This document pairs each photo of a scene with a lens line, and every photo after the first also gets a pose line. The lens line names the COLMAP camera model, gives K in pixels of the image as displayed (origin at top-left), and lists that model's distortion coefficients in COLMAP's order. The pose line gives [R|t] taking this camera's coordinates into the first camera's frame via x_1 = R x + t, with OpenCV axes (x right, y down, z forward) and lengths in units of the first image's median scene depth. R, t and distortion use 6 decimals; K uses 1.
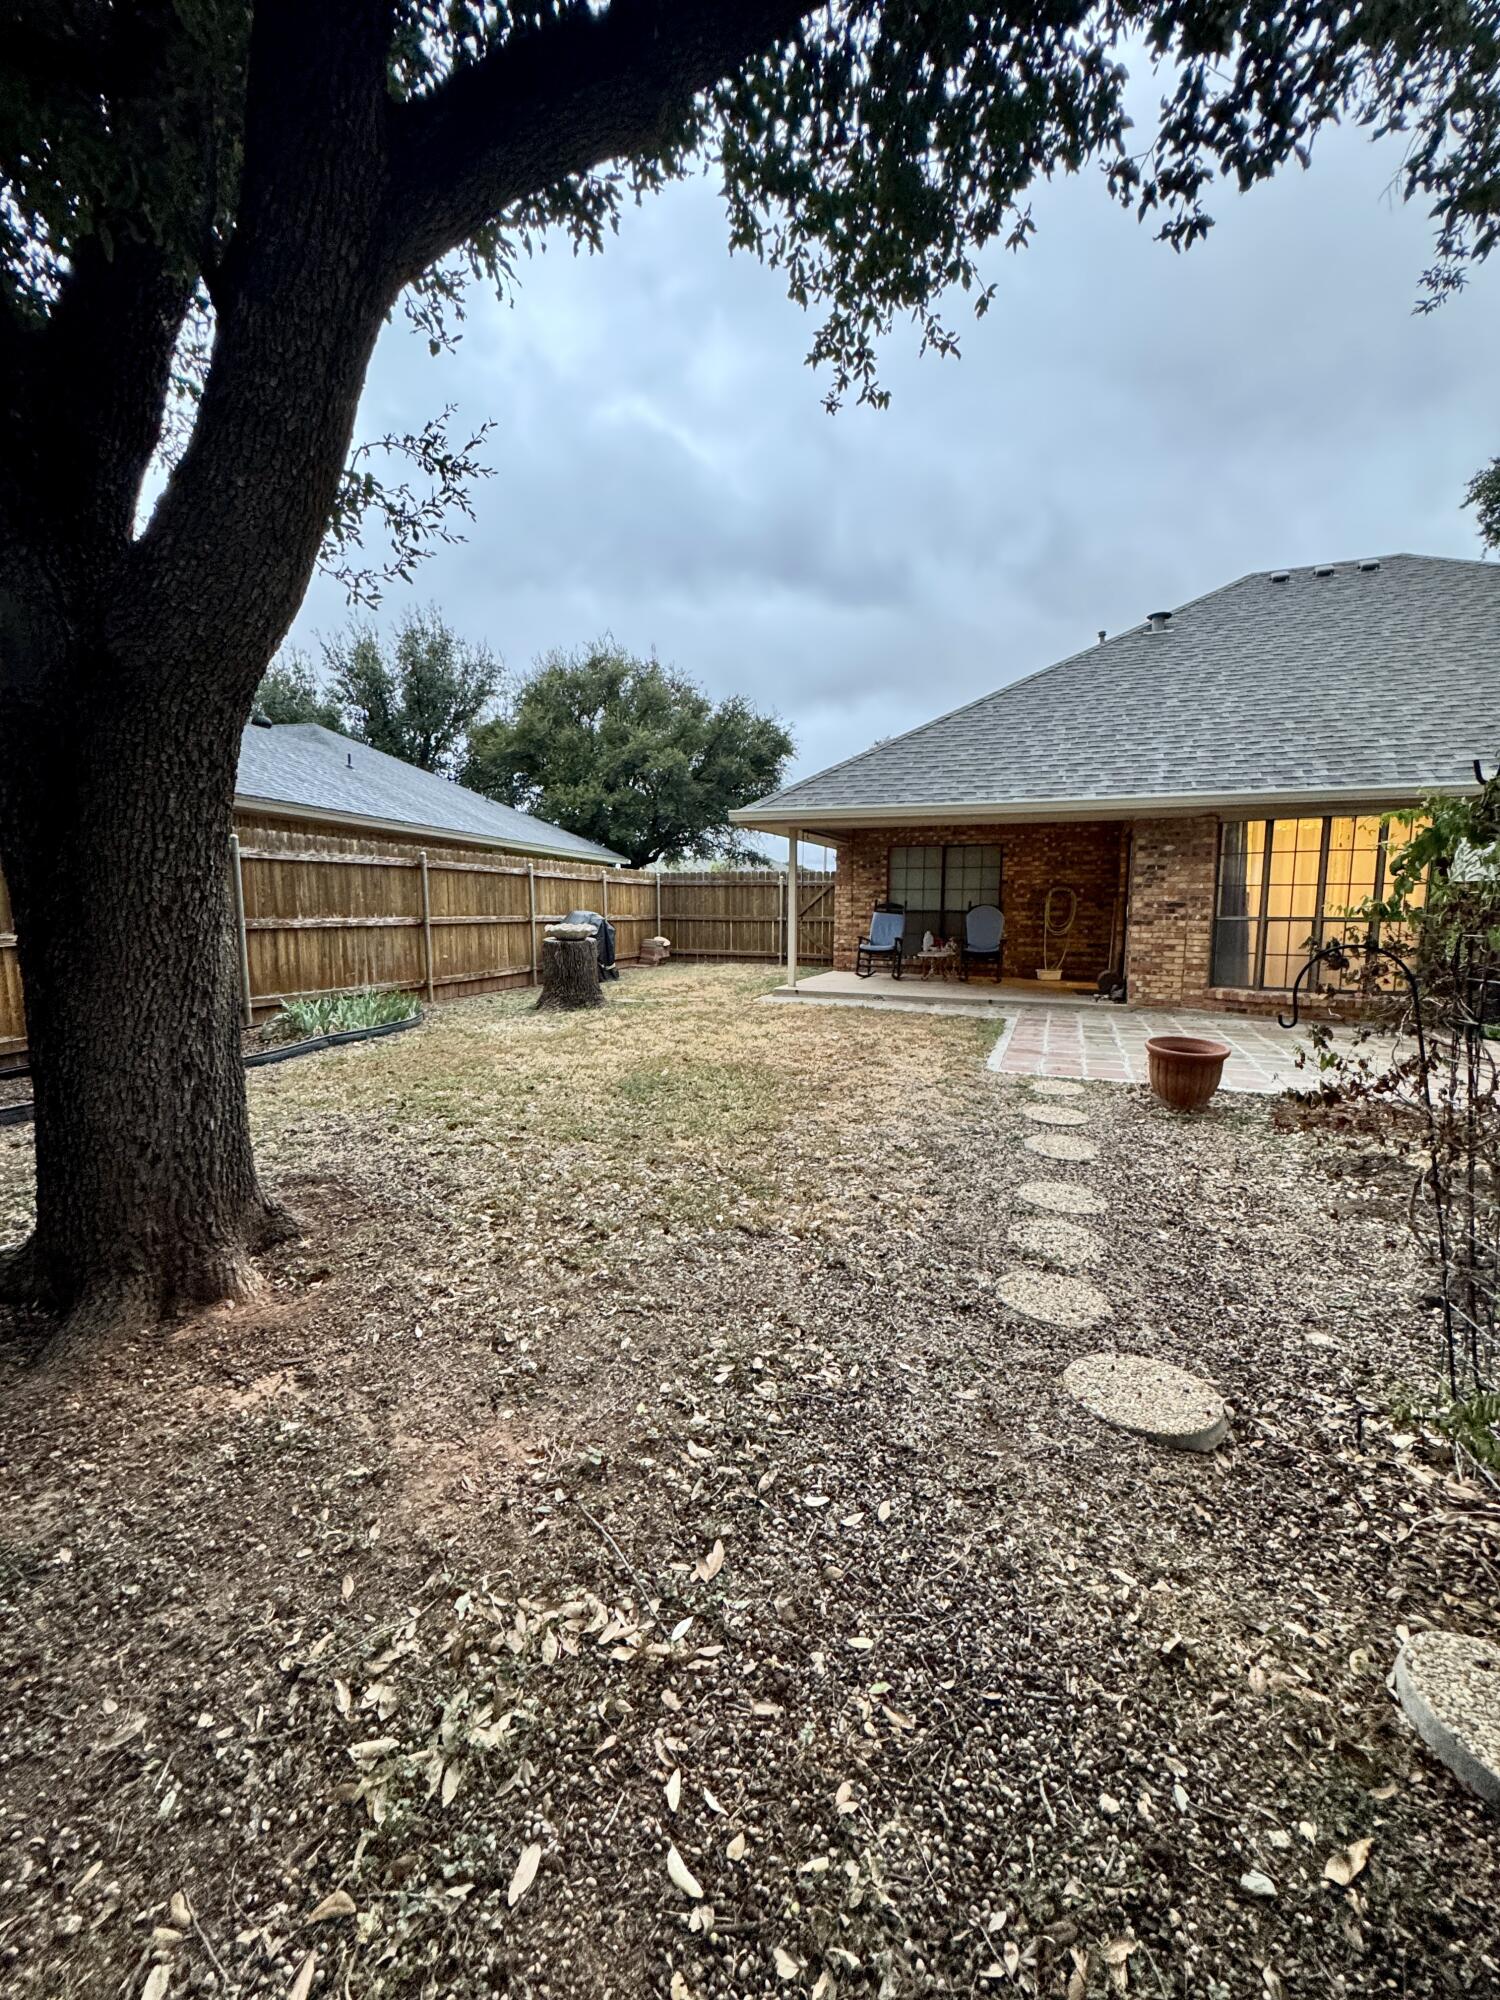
lens RADIAL K [[800.0, 0, 759.0], [0, 800.0, 1005.2], [0, 0, 1]] dist [-0.011138, -0.000212]
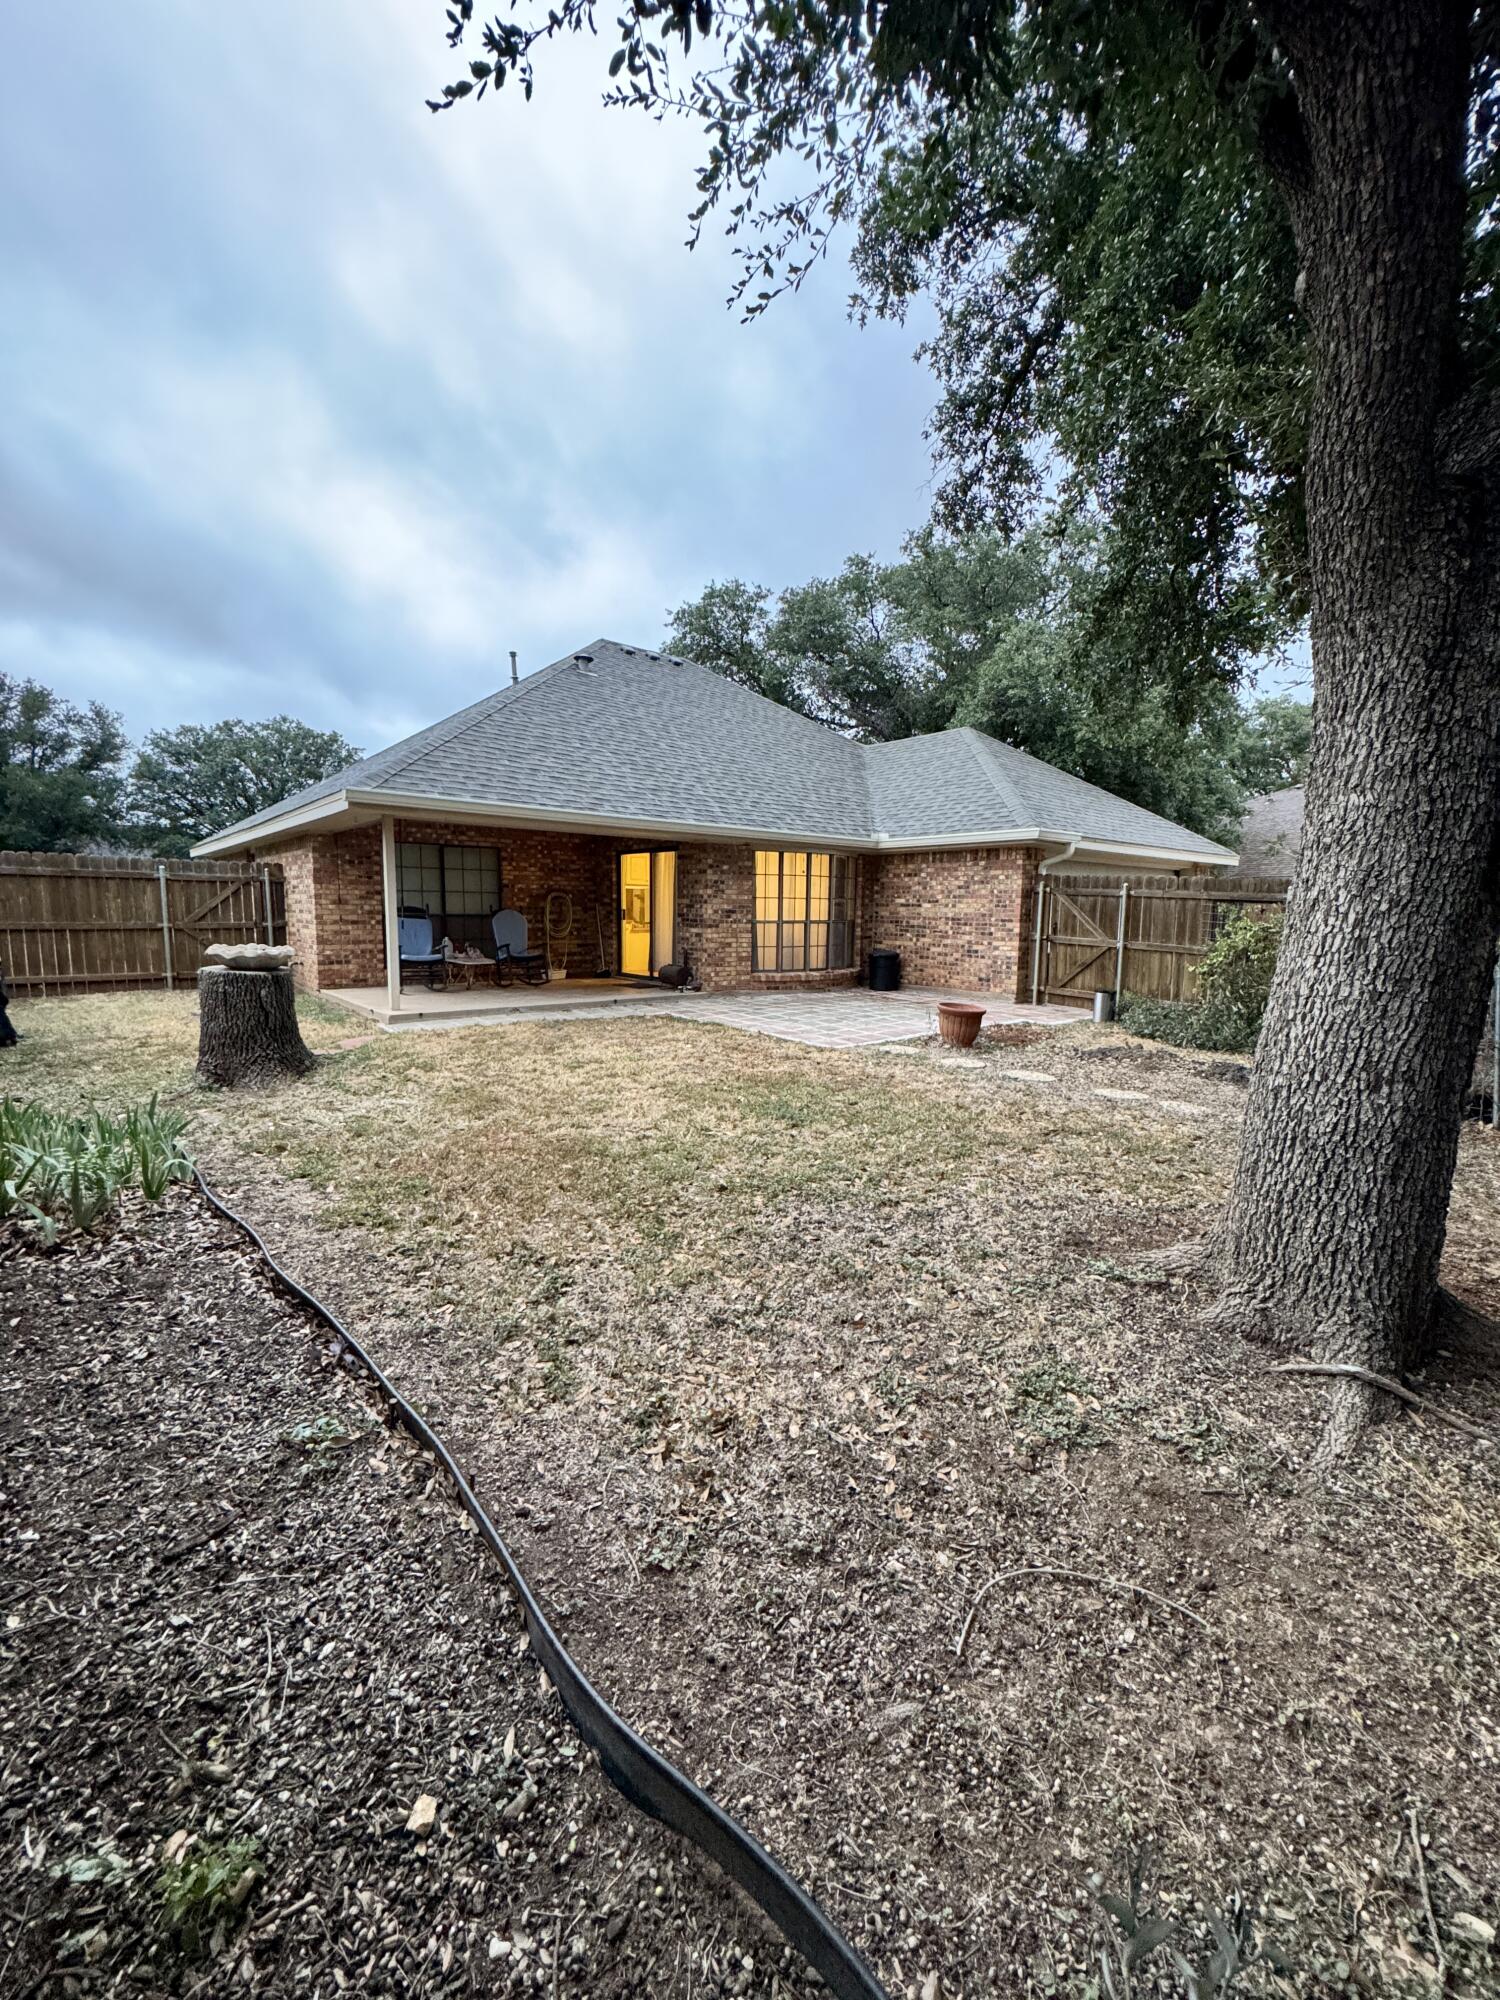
lens RADIAL K [[800.0, 0, 759.0], [0, 800.0, 1005.2], [0, 0, 1]] dist [-0.011138, -0.000212]
pose [[0.443116, -0.109552, 0.889745, -0.518648], [0.099678, 0.992372, 0.072545, -0.052650], [-0.890905, 0.056542, 0.450656, 0.308327]]
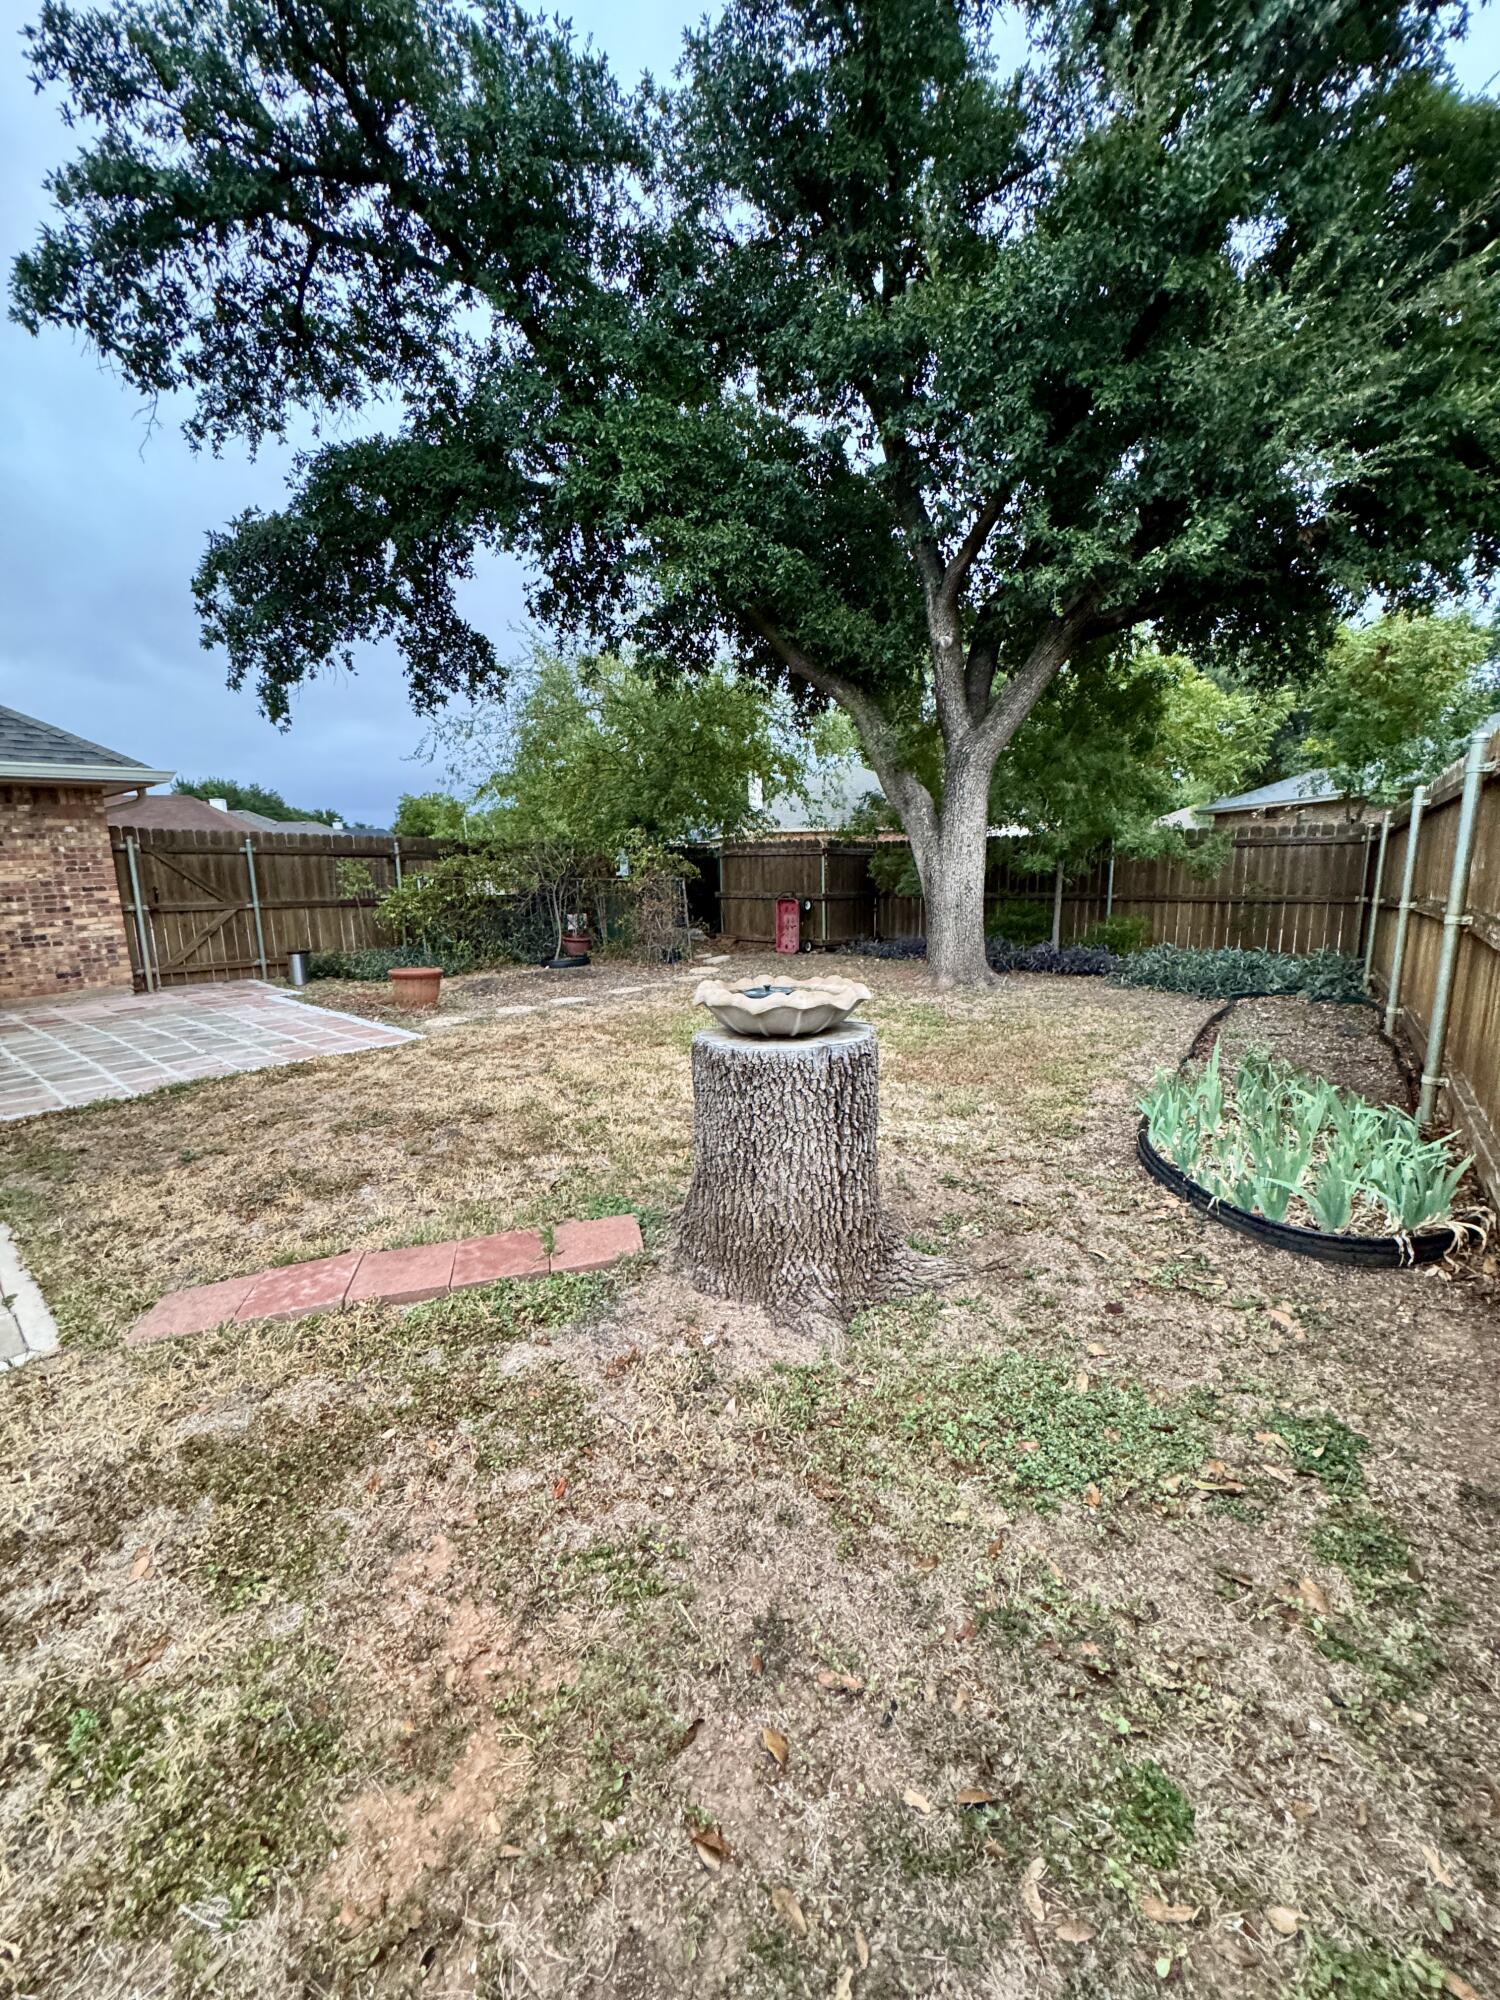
lens RADIAL K [[800.0, 0, 759.0], [0, 800.0, 1005.2], [0, 0, 1]] dist [-0.011138, -0.000212]
pose [[-0.965545, -0.036322, 0.257687, -0.249365], [0.044907, 0.952102, 0.302465, -0.153669], [-0.256331, 0.303616, -0.917667, 1.081334]]
